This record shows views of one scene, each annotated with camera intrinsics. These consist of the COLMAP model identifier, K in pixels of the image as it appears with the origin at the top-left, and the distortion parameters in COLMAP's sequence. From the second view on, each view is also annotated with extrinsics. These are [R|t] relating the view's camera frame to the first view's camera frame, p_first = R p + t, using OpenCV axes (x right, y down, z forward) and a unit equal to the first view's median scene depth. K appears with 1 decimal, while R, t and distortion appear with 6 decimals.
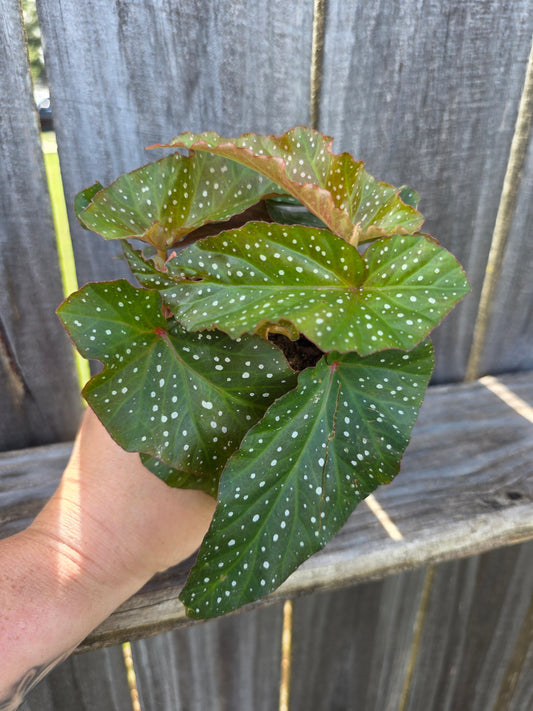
lens RADIAL K [[511.1, 0, 268.4], [0, 511.1, 361.9], [0, 0, 1]] dist [-0.001627, -0.027288]
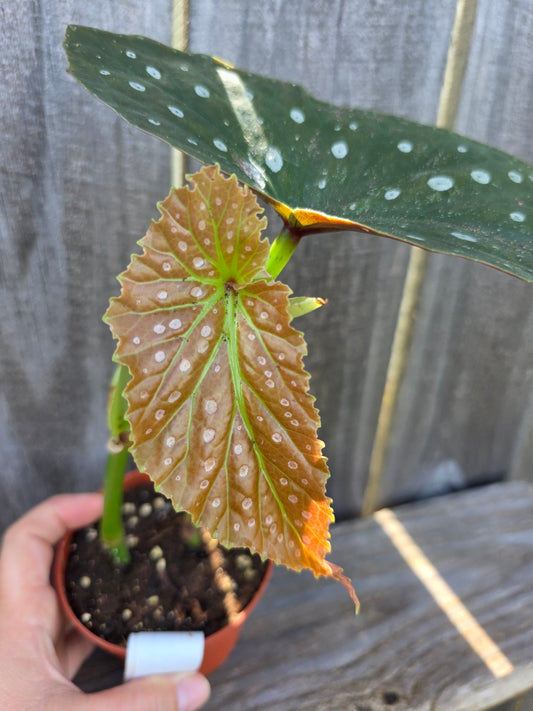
lens RADIAL K [[528.7, 0, 265.9], [0, 528.7, 358.4], [0, 0, 1]] dist [-0.028086, -0.016534]
pose [[0.994636, 0.013122, 0.102602, 0.148858], [-0.012031, 0.999864, -0.011244, -0.326494], [-0.102736, 0.009949, 0.994659, 0.080651]]
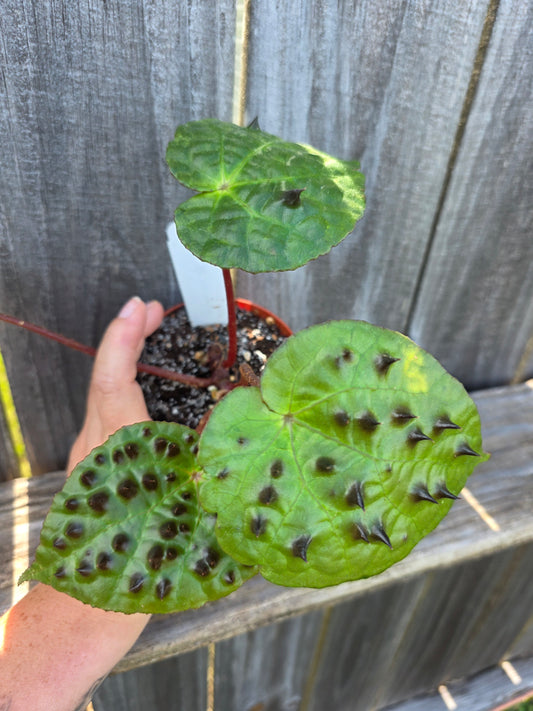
lens RADIAL K [[511.1, 0, 270.7], [0, 511.1, 365.1], [0, 0, 1]] dist [-0.001627, -0.027288]
pose [[0.995637, 0.023999, 0.090171, -0.407825], [-0.037534, 0.987736, 0.151554, -0.229436], [-0.085428, -0.154277, 0.984327, -0.176174]]
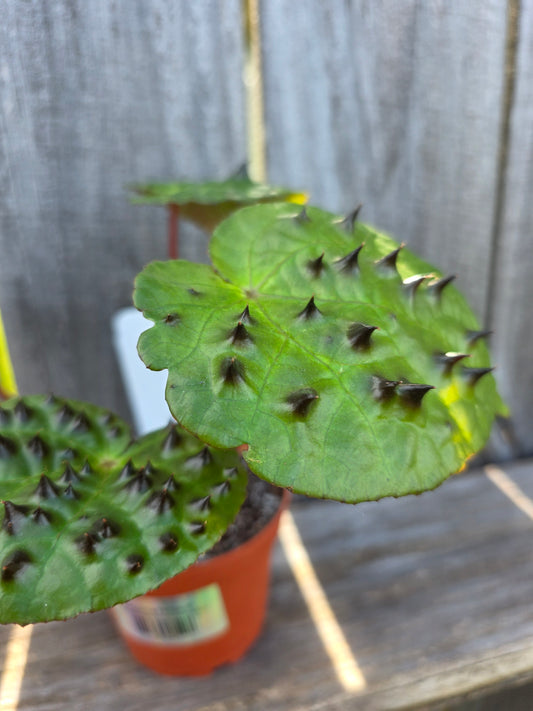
lens RADIAL K [[528.7, 0, 269.7], [0, 528.7, 356.9], [0, 0, 1]] dist [-0.028086, -0.016534]
pose [[0.996821, -0.037325, -0.070397, -0.316889], [0.029246, 0.993222, -0.112493, -0.028899], [0.074119, 0.110077, 0.991156, -0.055587]]
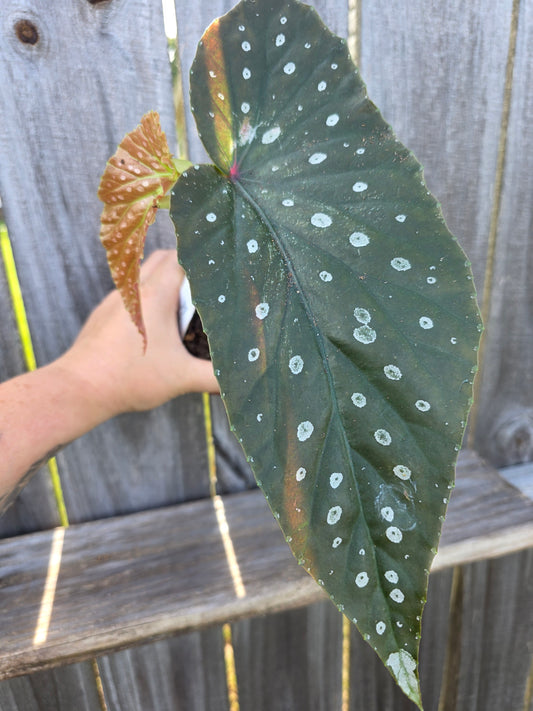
lens RADIAL K [[511.1, 0, 268.8], [0, 511.1, 363.0], [0, 0, 1]] dist [-0.001627, -0.027288]
pose [[0.998026, -0.042172, -0.046535, 0.373484], [0.037344, 0.994272, -0.100146, -0.168254], [0.050492, 0.098210, 0.993884, -0.519096]]
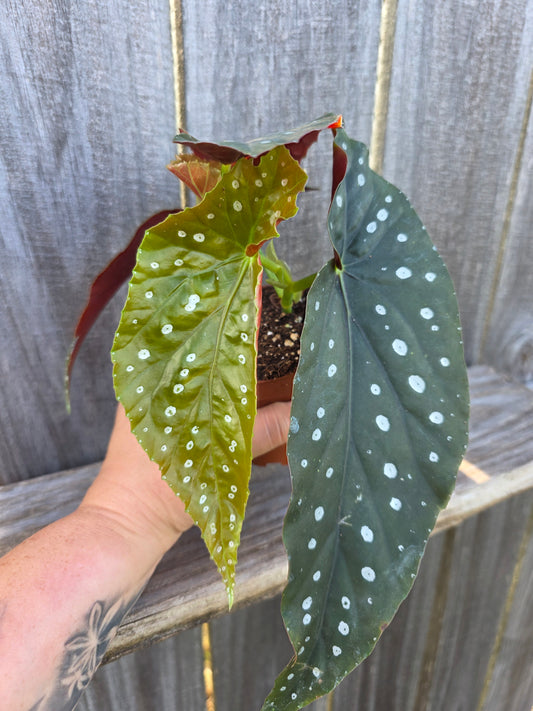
lens RADIAL K [[511.1, 0, 264.8], [0, 511.1, 353.0], [0, 0, 1]] dist [-0.001627, -0.027288]
pose [[0.985878, -0.072343, 0.151036, 0.069005], [0.078813, 0.996192, -0.037294, -0.040623], [-0.147762, 0.048671, 0.987825, -0.070526]]
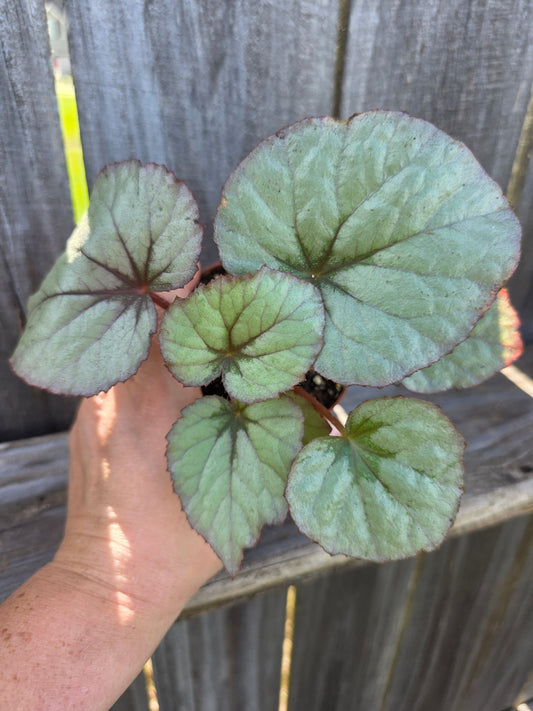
lens RADIAL K [[511.1, 0, 264.3], [0, 511.1, 356.9], [0, 0, 1]] dist [-0.001627, -0.027288]
pose [[0.998605, -0.017148, 0.049943, -0.110042], [0.013768, 0.997640, 0.067266, -0.048675], [-0.050978, -0.066485, 0.996484, -0.014456]]
